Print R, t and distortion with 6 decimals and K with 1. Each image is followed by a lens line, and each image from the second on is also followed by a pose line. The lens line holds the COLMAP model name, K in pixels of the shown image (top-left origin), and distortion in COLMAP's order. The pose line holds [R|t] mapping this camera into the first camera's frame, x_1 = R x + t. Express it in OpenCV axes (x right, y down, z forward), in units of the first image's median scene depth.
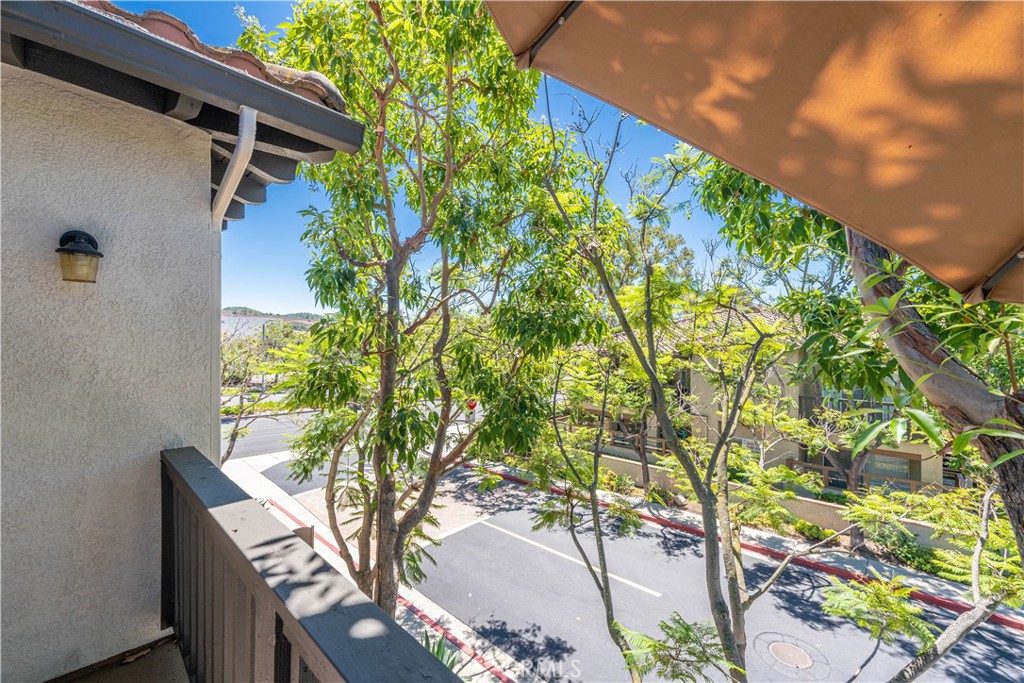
lens RADIAL K [[408.8, 0, 505.4], [0, 408.8, 344.9], [0, 0, 1]] dist [0.004915, 0.000785]
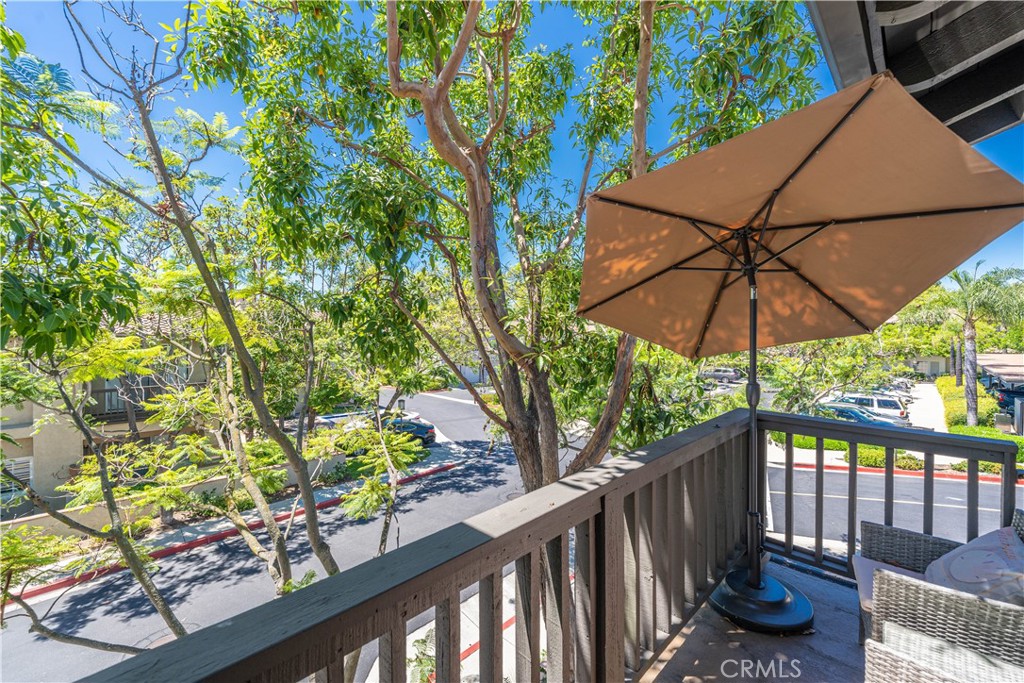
lens RADIAL K [[408.8, 0, 507.6], [0, 408.8, 341.6], [0, 0, 1]] dist [0.004915, 0.000785]
pose [[0.020880, -0.015046, 0.999669, -0.197985], [-0.007881, 0.999853, 0.015213, 0.001685], [-0.999751, -0.008196, 0.020758, 0.127290]]
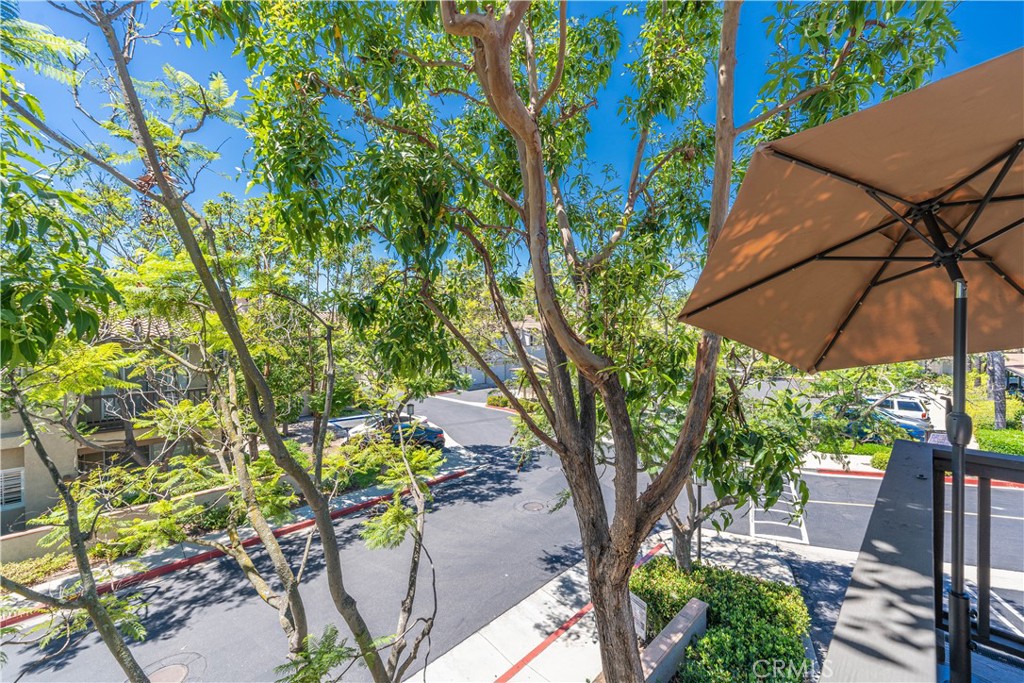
lens RADIAL K [[408.8, 0, 510.0], [0, 408.8, 342.1], [0, 0, 1]] dist [0.004915, 0.000785]
pose [[0.019191, -0.015941, 0.999689, -0.135878], [-0.004562, 0.999861, 0.016031, -0.003566], [-0.999805, -0.004868, 0.019116, 0.172049]]
